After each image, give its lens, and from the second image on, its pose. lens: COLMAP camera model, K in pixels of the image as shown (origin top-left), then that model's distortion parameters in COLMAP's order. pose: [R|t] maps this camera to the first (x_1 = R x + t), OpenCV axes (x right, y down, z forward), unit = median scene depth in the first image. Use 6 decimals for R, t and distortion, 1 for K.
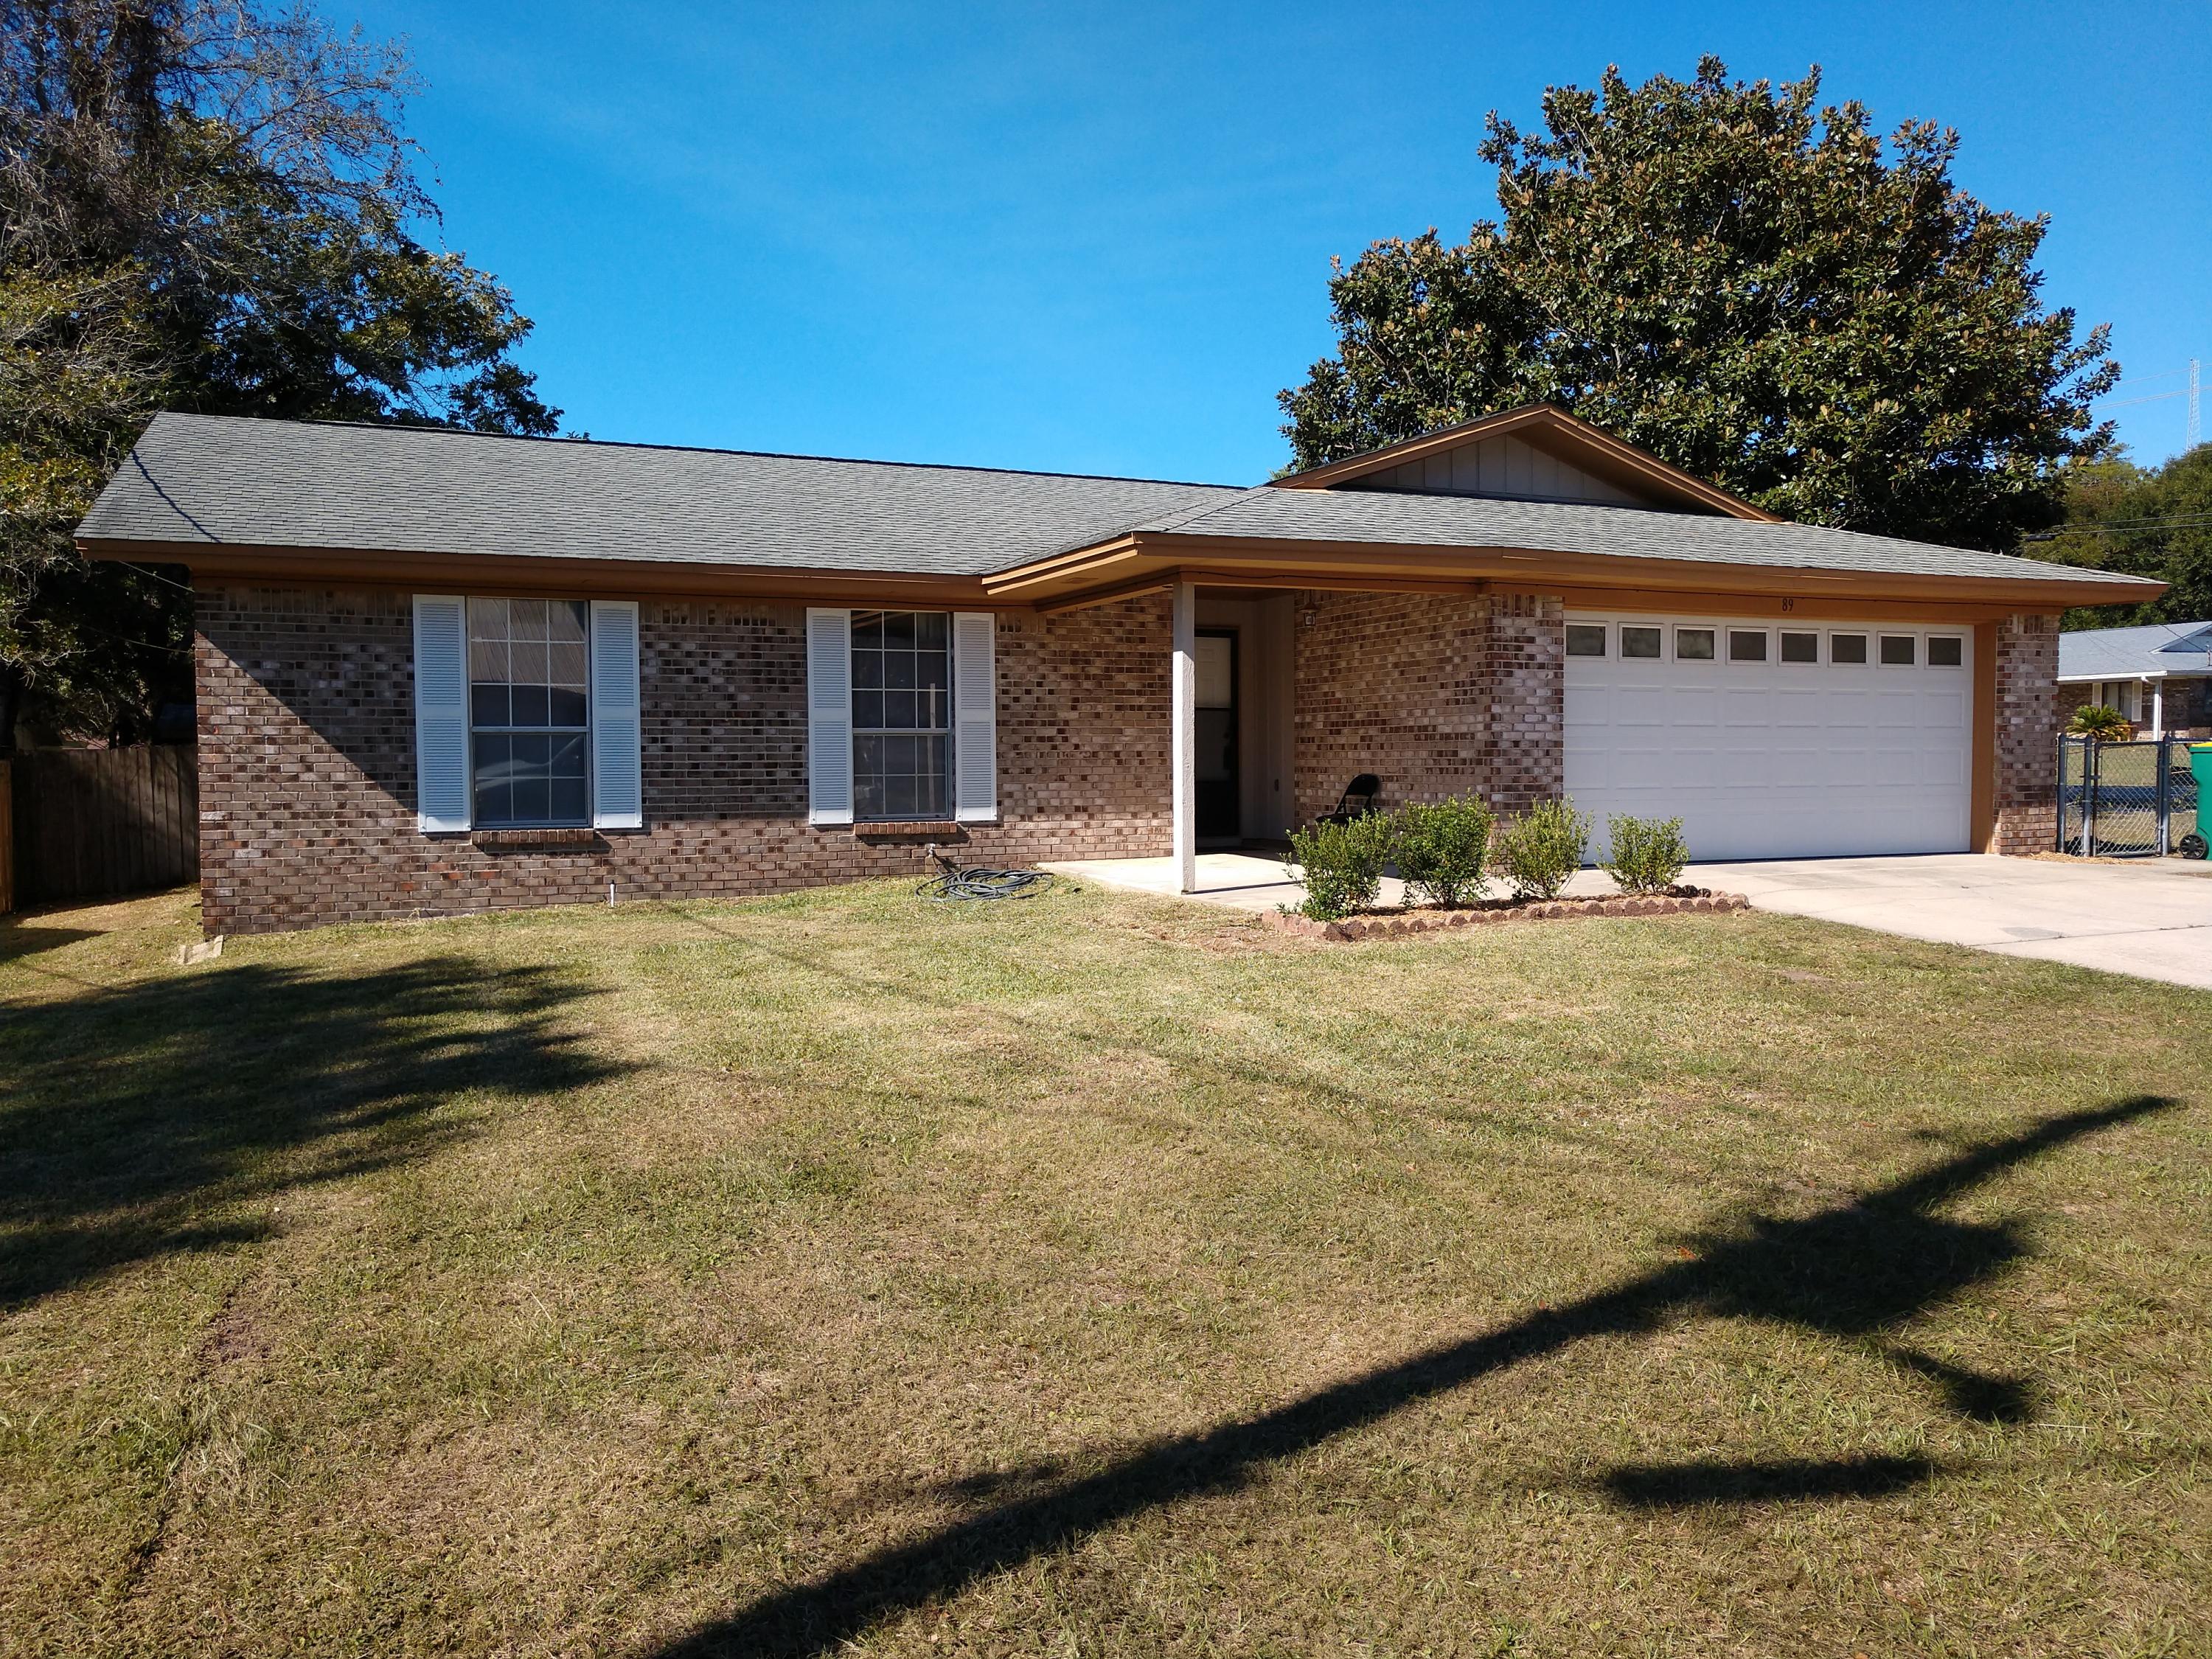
lens RADIAL K [[1677.0, 0, 1106.0], [0, 1677.0, 829.5], [0, 0, 1]] dist [0.006578, 0.041492]
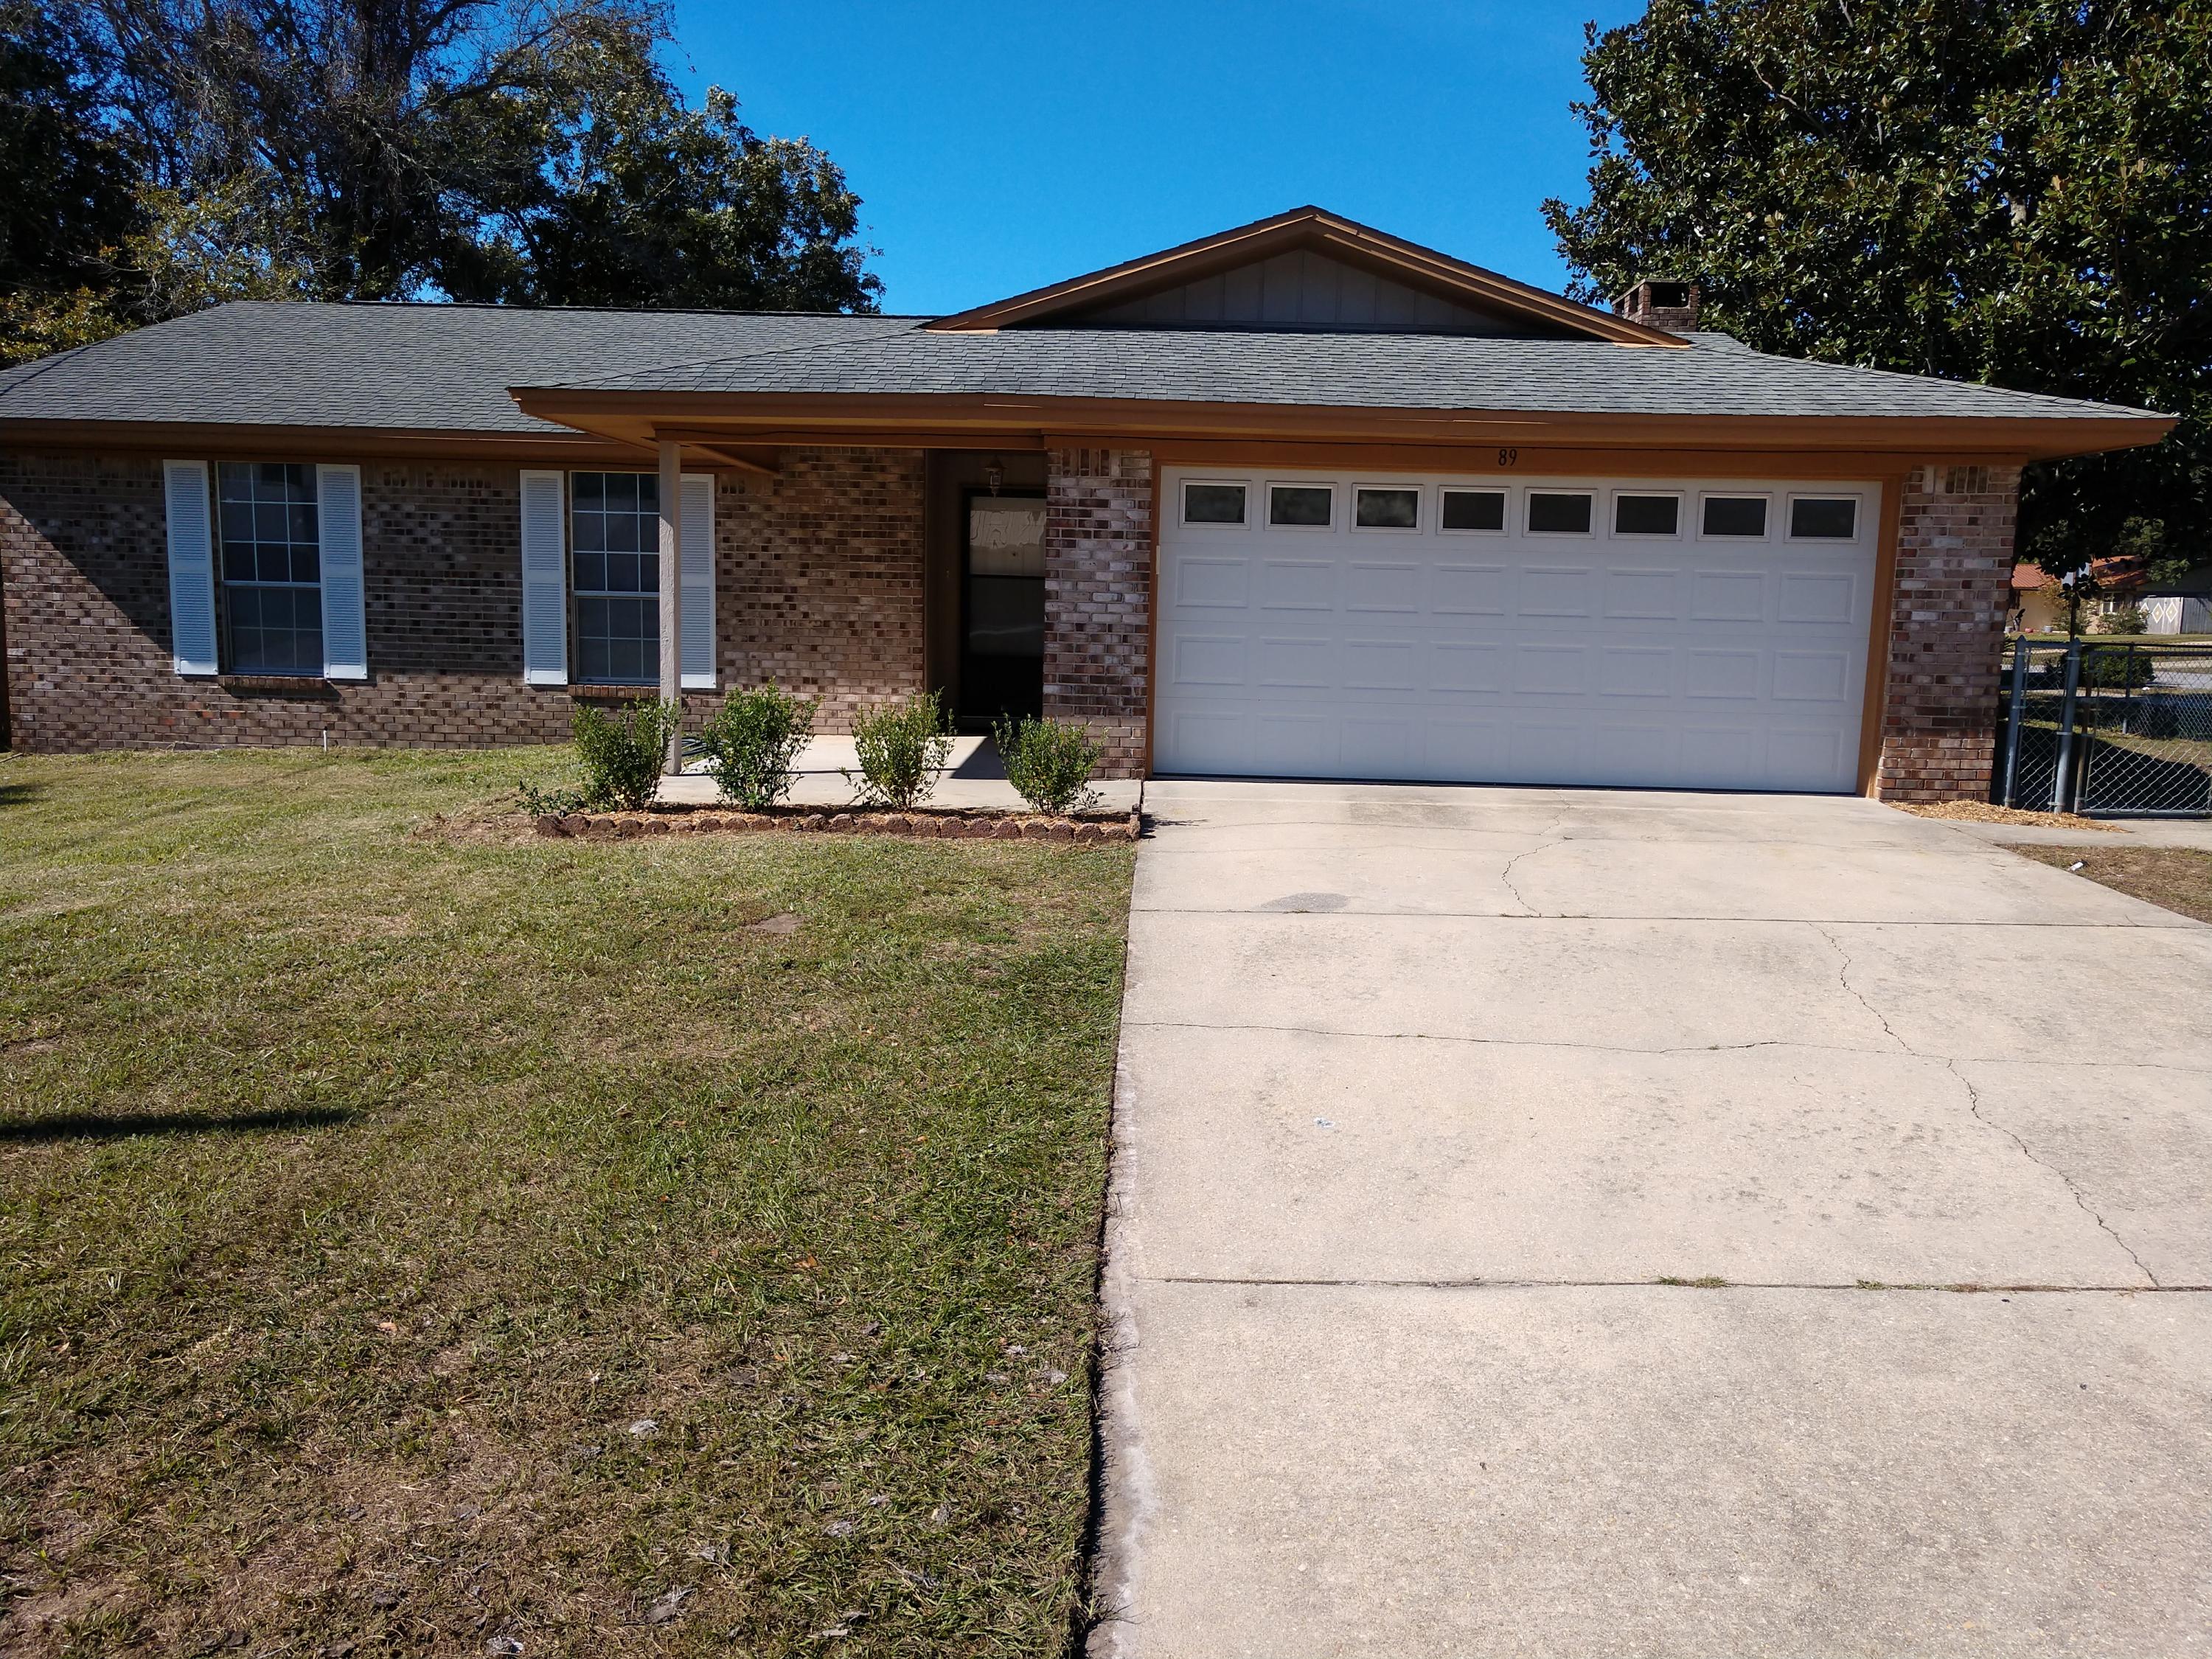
lens RADIAL K [[1677.0, 0, 1106.0], [0, 1677.0, 829.5], [0, 0, 1]] dist [0.006578, 0.041492]
pose [[0.903472, 0.082485, -0.420636, 0.599626], [-0.046452, 0.994372, 0.095218, -0.029381], [0.426122, -0.066487, 0.902219, 0.221264]]
